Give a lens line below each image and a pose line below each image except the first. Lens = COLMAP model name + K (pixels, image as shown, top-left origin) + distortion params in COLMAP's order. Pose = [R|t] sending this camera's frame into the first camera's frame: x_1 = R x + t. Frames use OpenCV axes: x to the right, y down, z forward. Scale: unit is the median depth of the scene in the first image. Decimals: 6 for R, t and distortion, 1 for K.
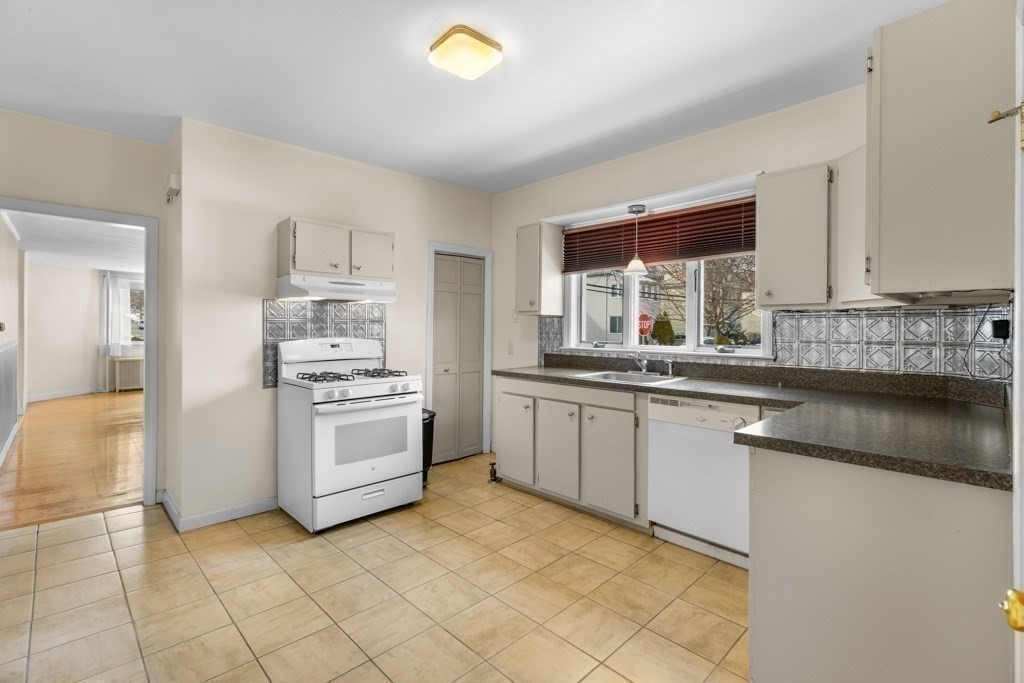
lens RADIAL K [[459.0, 0, 512.0], [0, 459.0, 332.0], [0, 0, 1]] dist [0.000977, -0.000005]
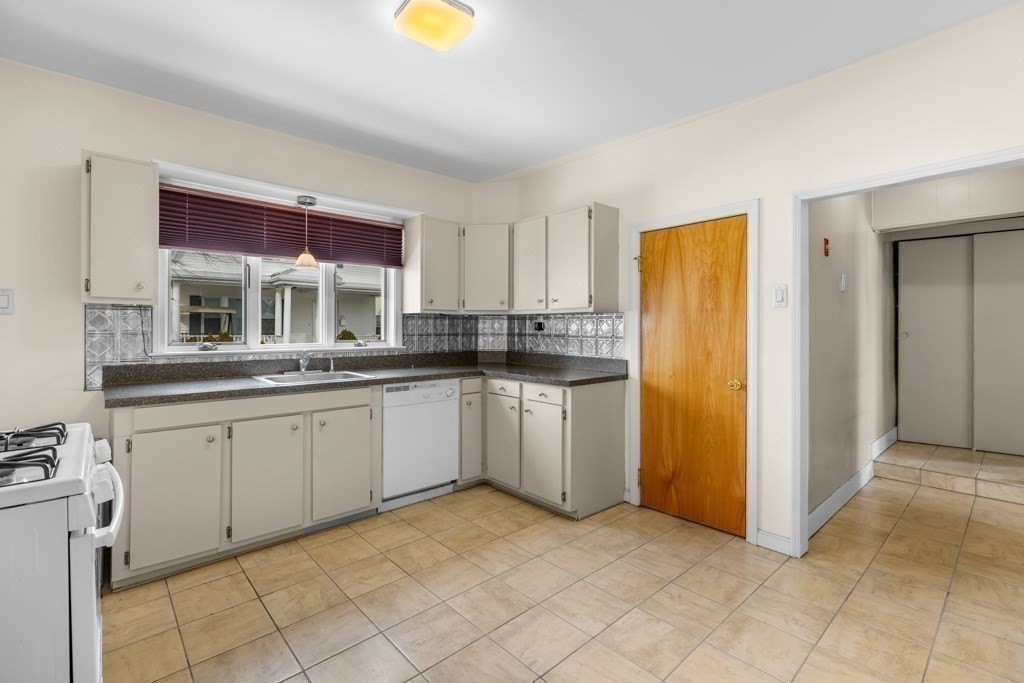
lens RADIAL K [[459.0, 0, 509.9], [0, 459.0, 328.0], [0, 0, 1]] dist [0.000977, -0.000005]
pose [[0.043460, -0.010223, 0.999003, -0.836325], [0.001198, 0.999947, 0.010180, -0.015730], [-0.999054, 0.000754, 0.043470, 0.676584]]
